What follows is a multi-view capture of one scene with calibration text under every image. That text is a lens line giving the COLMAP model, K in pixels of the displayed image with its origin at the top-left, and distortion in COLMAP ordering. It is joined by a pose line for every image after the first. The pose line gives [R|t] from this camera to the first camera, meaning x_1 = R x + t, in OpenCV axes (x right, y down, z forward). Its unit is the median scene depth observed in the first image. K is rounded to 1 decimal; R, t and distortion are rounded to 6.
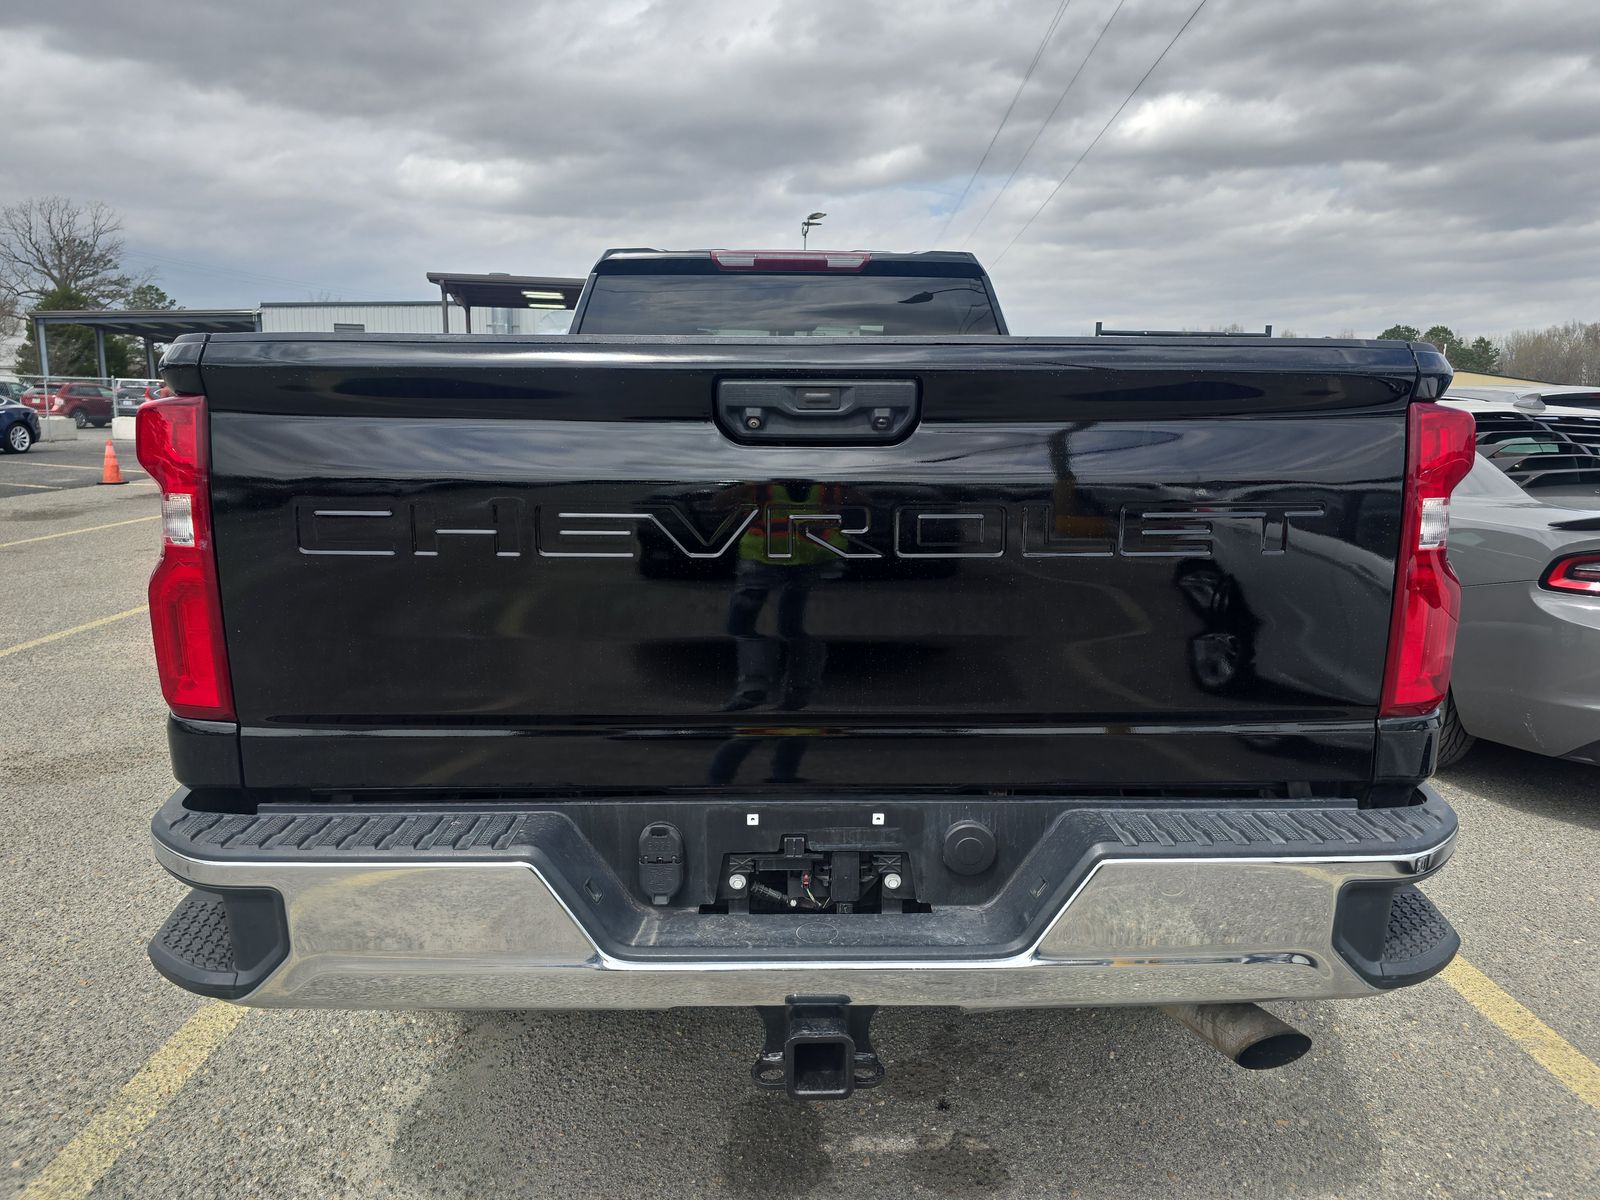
lens RADIAL K [[1106.9, 0, 809.6], [0, 1106.9, 598.9], [0, 0, 1]] dist [0.034804, -0.036786]
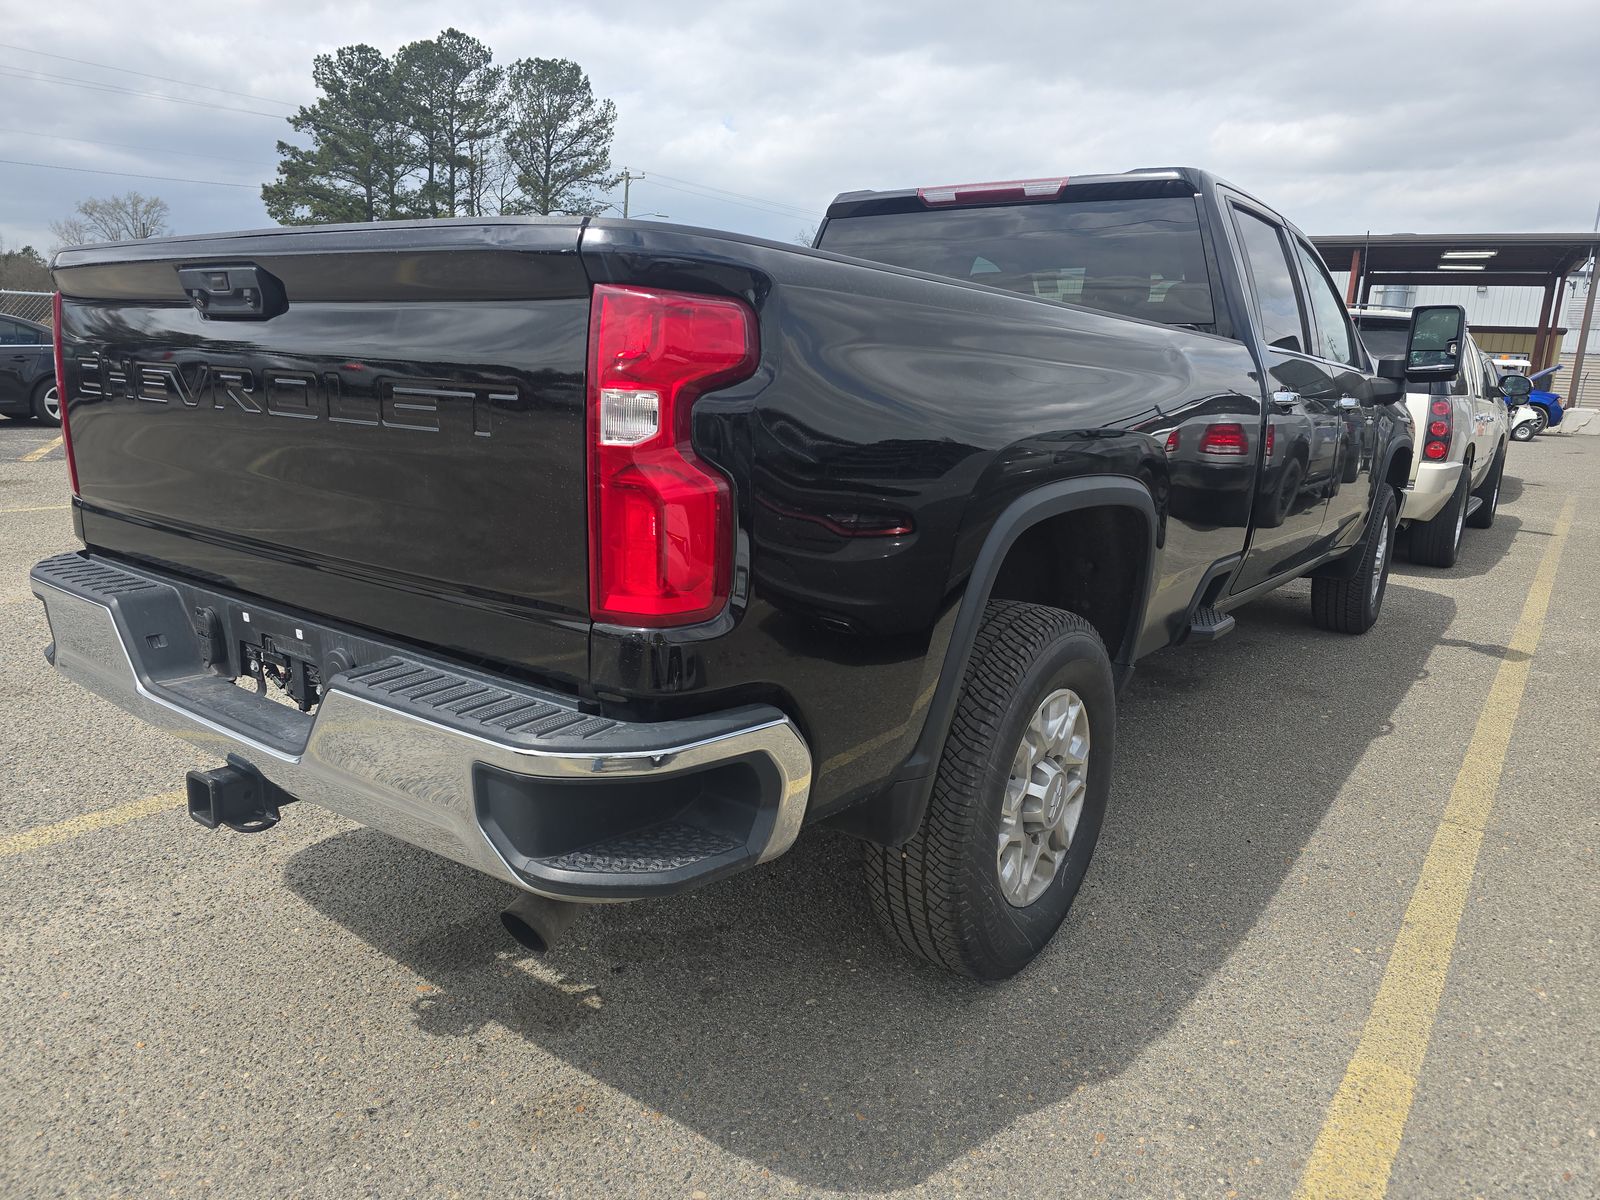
lens RADIAL K [[1106.9, 0, 804.6], [0, 1106.9, 599.3], [0, 0, 1]] dist [0.034804, -0.036786]
pose [[0.786934, 0.147183, -0.599226, 1.226419], [-0.132191, 0.988801, 0.069272, 0.001094], [0.602711, 0.024699, 0.797577, 0.351554]]
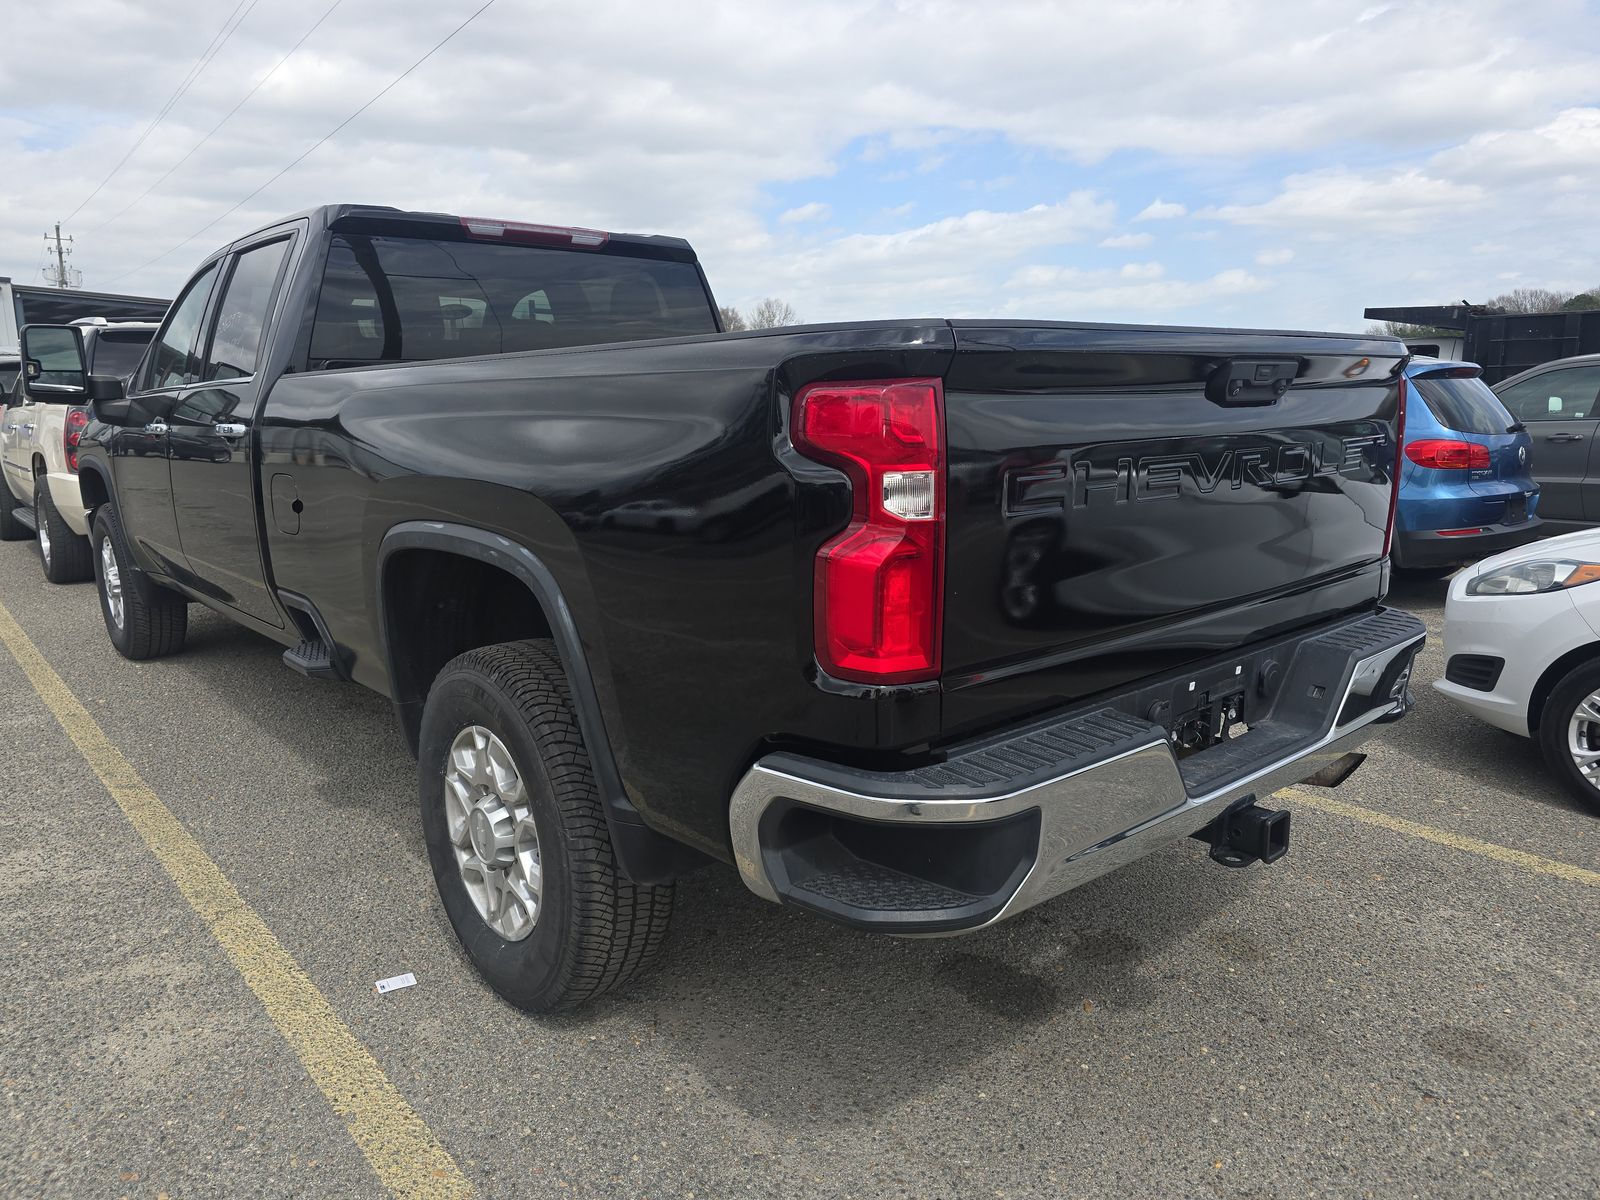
lens RADIAL K [[1106.9, 0, 802.2], [0, 1106.9, 610.2], [0, 0, 1]] dist [0.034804, -0.036786]
pose [[0.765685, -0.137240, 0.628404, -1.259478], [0.117323, 0.990382, 0.073340, -0.049348], [-0.632425, 0.017571, 0.774422, 0.243288]]
